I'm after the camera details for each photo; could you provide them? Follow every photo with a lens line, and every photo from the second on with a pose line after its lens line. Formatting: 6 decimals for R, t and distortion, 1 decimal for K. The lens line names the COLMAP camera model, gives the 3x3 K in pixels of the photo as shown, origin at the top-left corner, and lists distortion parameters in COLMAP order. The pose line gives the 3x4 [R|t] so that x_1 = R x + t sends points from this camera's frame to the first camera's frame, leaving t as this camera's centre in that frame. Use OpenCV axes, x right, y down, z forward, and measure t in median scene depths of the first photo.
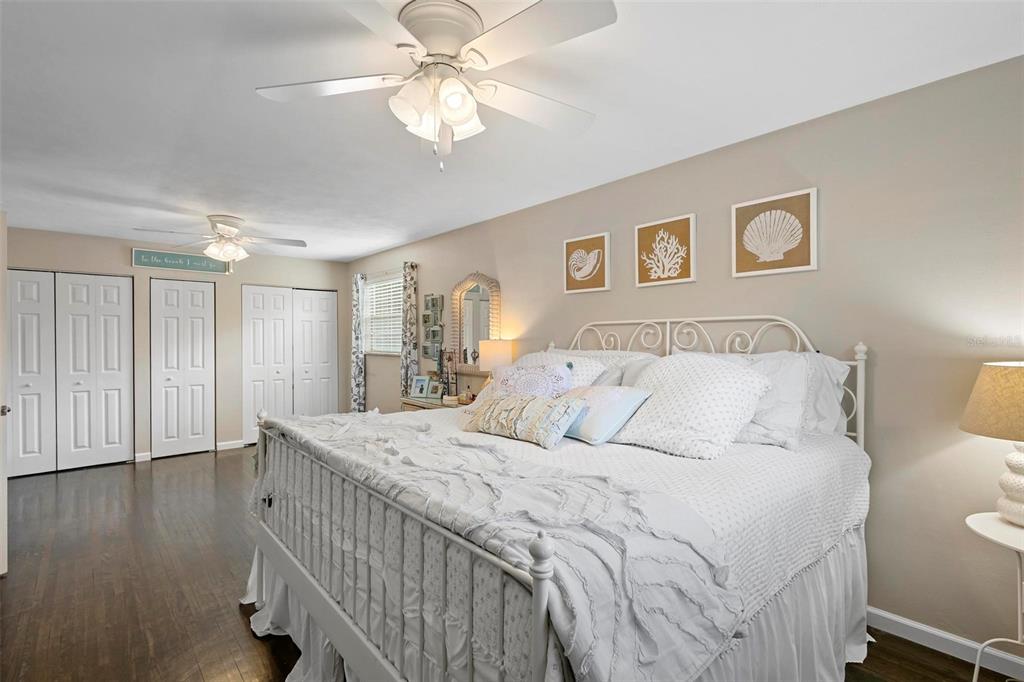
lens RADIAL K [[474.4, 0, 513.1], [0, 474.4, 343.9], [0, 0, 1]] dist [-0.002794, 0.000068]
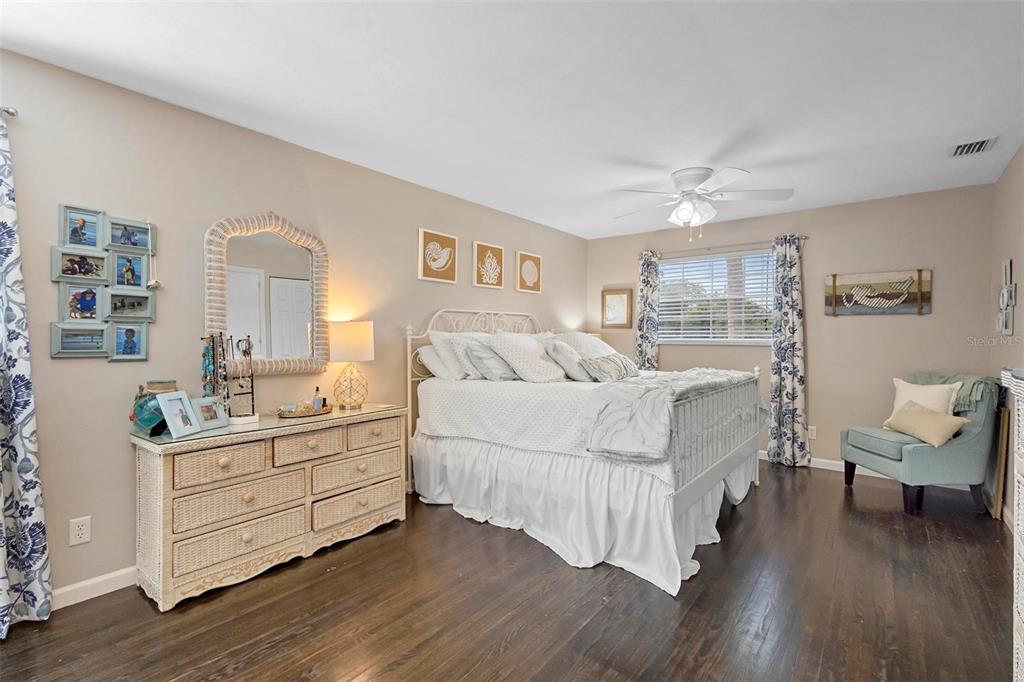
lens RADIAL K [[474.4, 0, 513.0], [0, 474.4, 338.3], [0, 0, 1]] dist [-0.002794, 0.000068]
pose [[-0.177982, -0.015585, 0.983910, -1.092297], [-0.003254, 0.999878, 0.015249, 0.008755], [-0.984028, -0.000487, -0.178011, 1.128767]]
